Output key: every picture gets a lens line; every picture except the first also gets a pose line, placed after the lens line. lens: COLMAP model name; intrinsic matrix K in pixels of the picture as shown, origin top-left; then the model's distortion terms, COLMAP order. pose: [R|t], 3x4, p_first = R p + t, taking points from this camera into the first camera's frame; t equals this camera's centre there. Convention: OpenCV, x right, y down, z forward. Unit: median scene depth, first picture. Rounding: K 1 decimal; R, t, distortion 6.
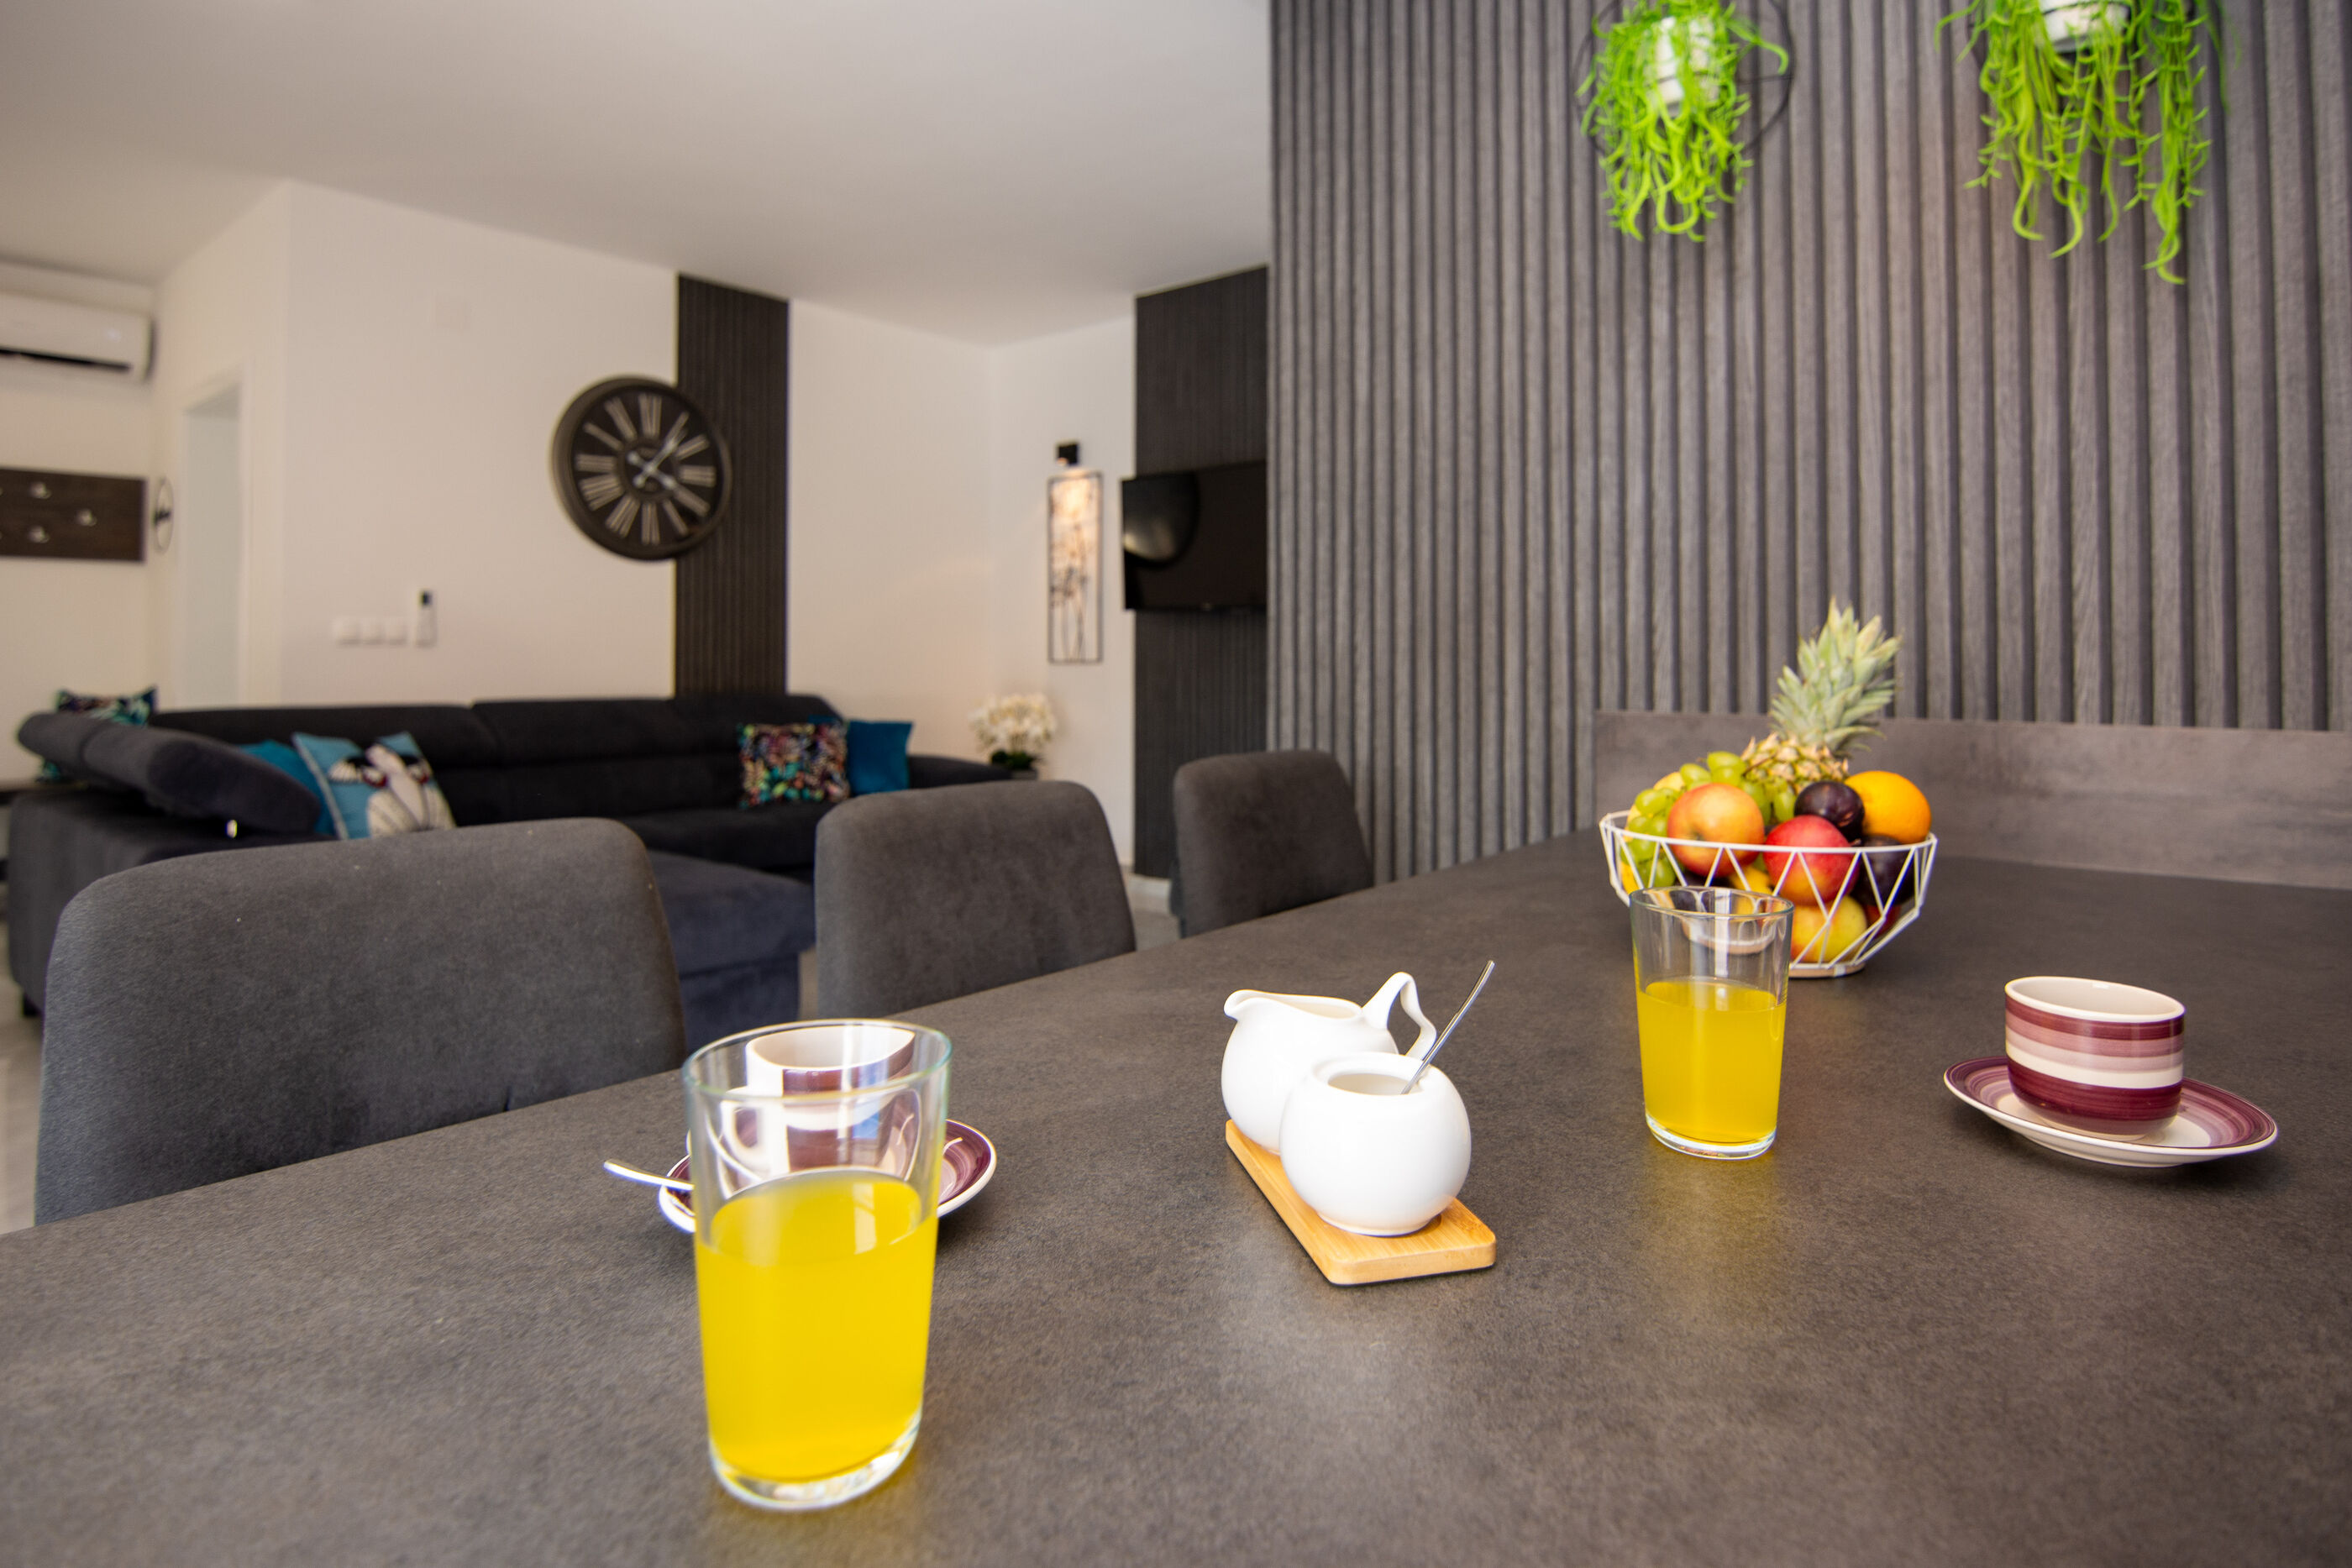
lens RADIAL K [[1396.3, 0, 1465.1], [0, 1396.3, 665.6], [0, 0, 1]] dist [-0.050076, 0.000378]
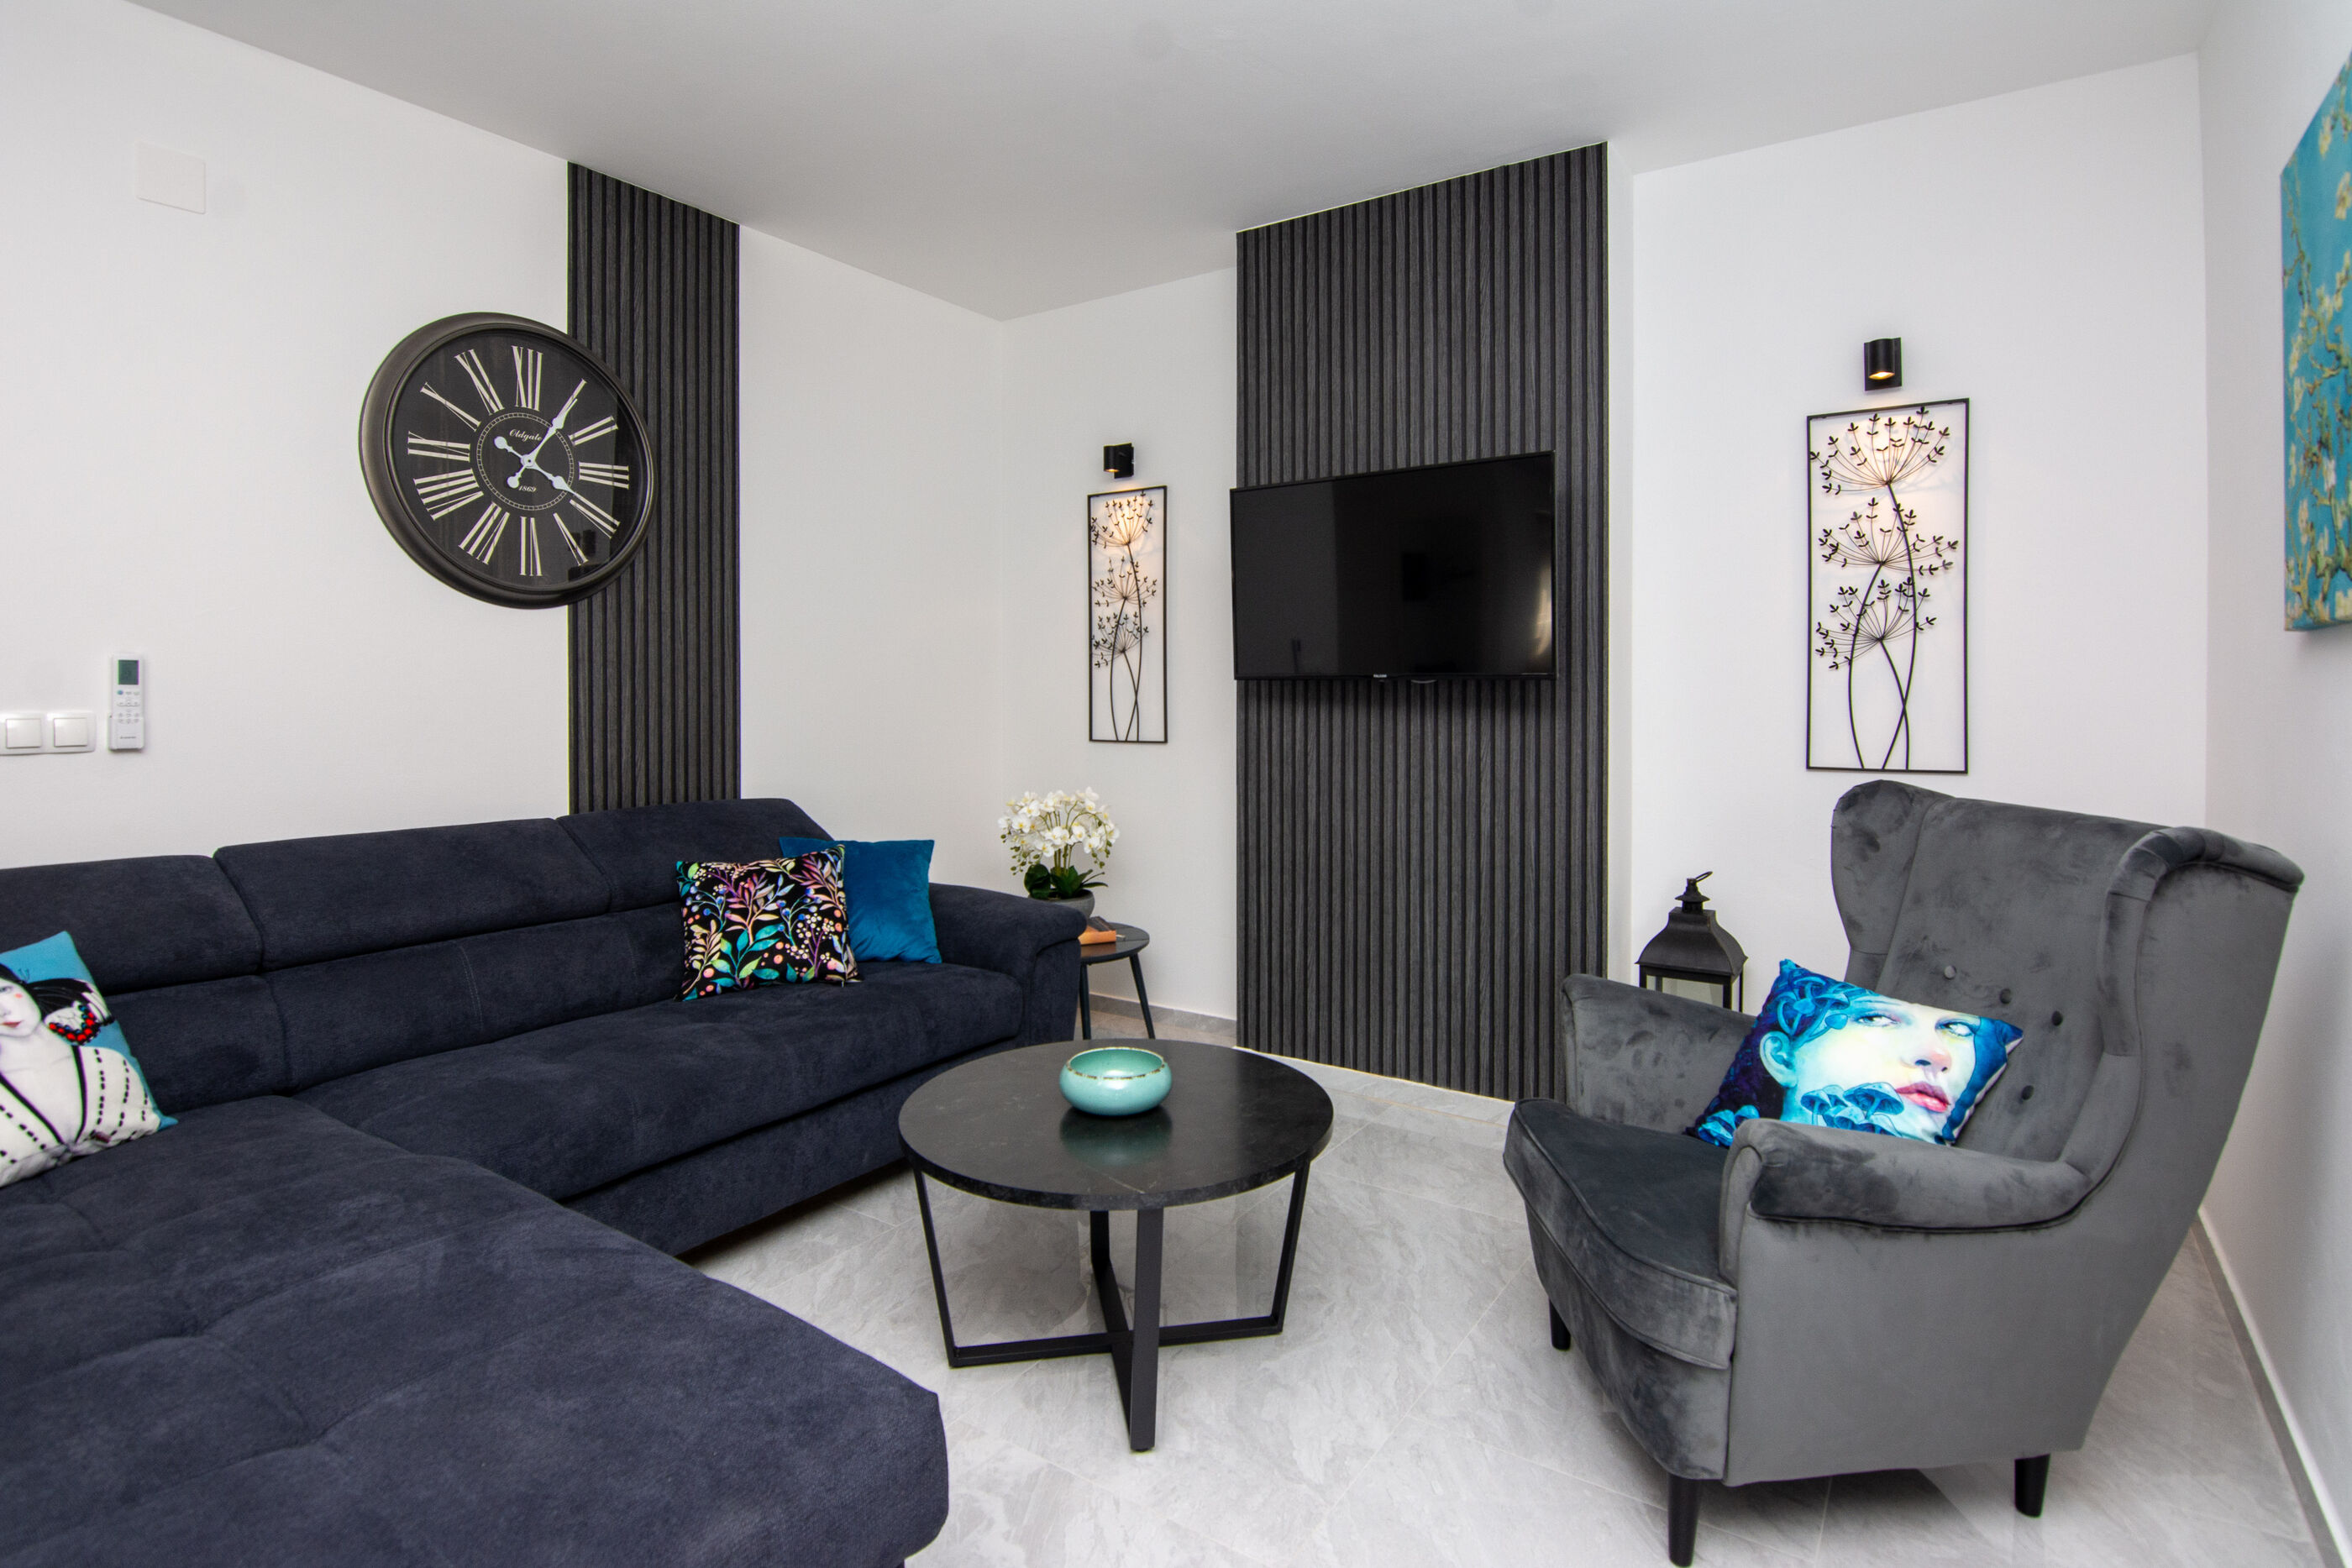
lens RADIAL K [[1140.4, 0, 1273.3], [0, 1140.4, 698.3], [0, 0, 1]] dist [-0.014536, -0.008372]
pose [[0.998860, 0.003292, 0.047620, -0.269531], [-0.004149, 0.999831, 0.017914, -0.043075], [-0.047553, -0.018091, 0.998705, 0.449727]]
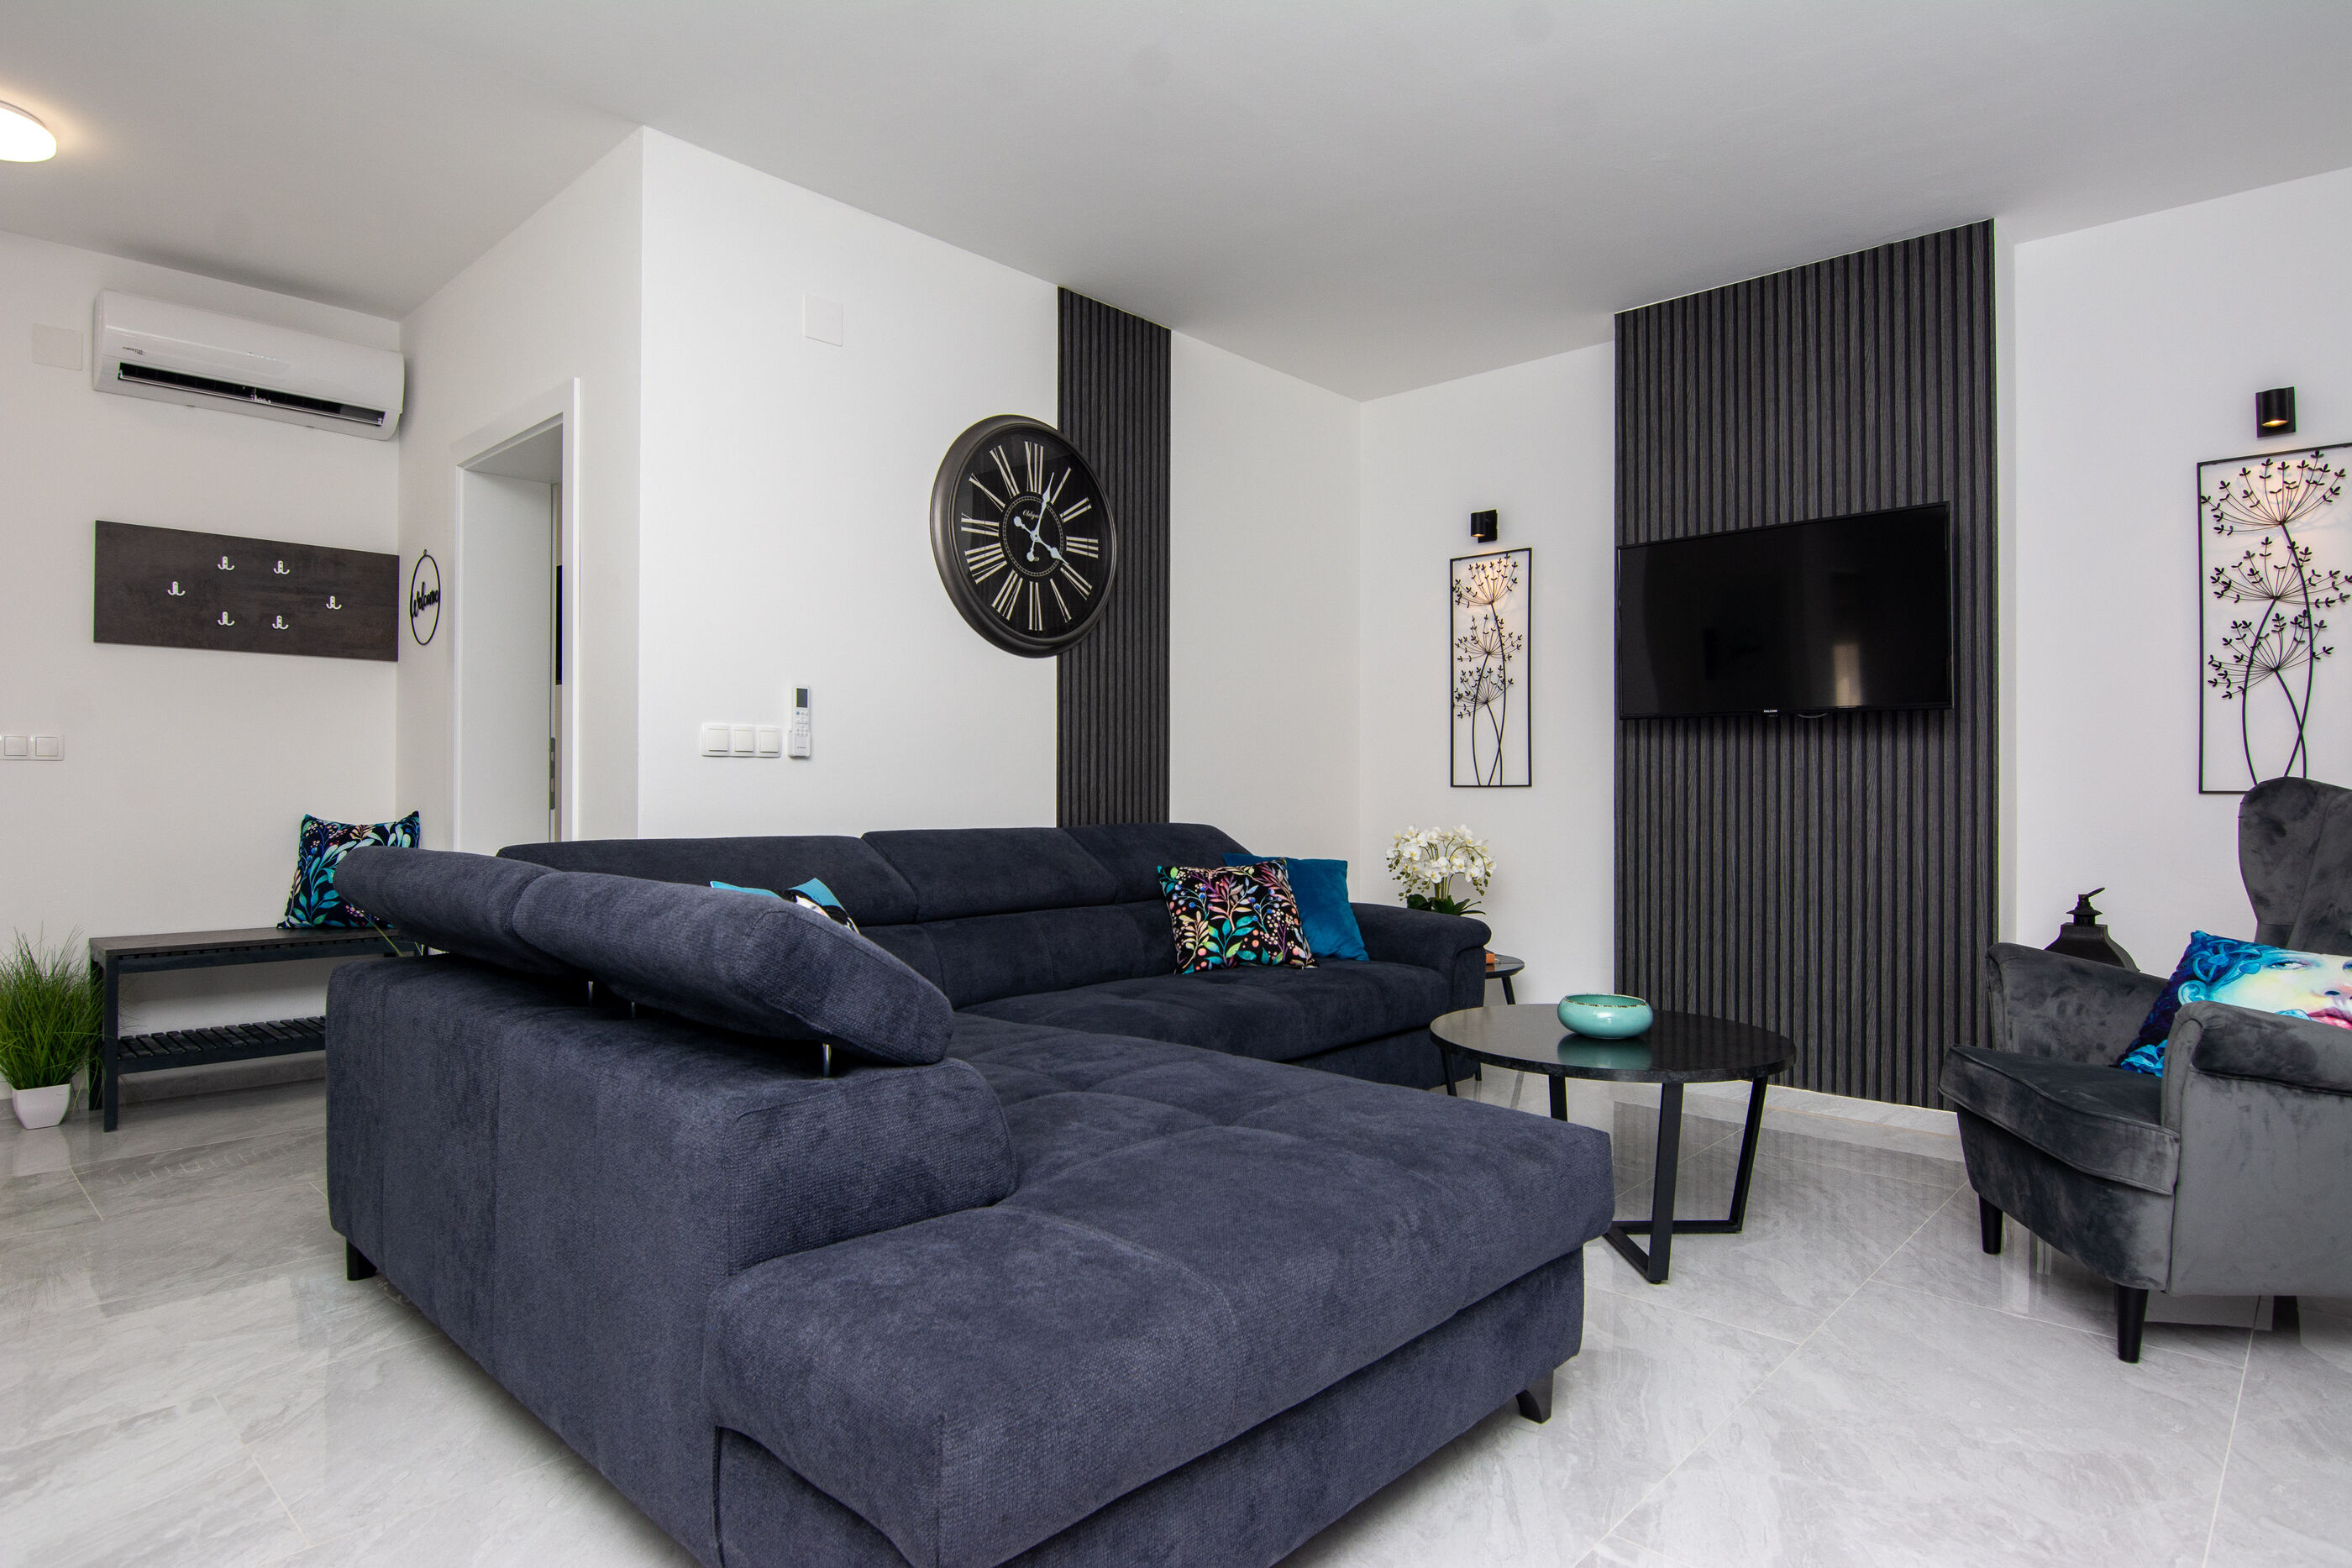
lens RADIAL K [[1316.4, 0, 1206.8], [0, 1316.4, 790.6], [0, 0, 1]] dist [-0.026741, -0.002333]
pose [[0.991316, 0.008960, -0.131196, -0.398906], [-0.008927, 0.999960, 0.000833, 0.000836], [0.131199, 0.000345, 0.991356, 0.266470]]
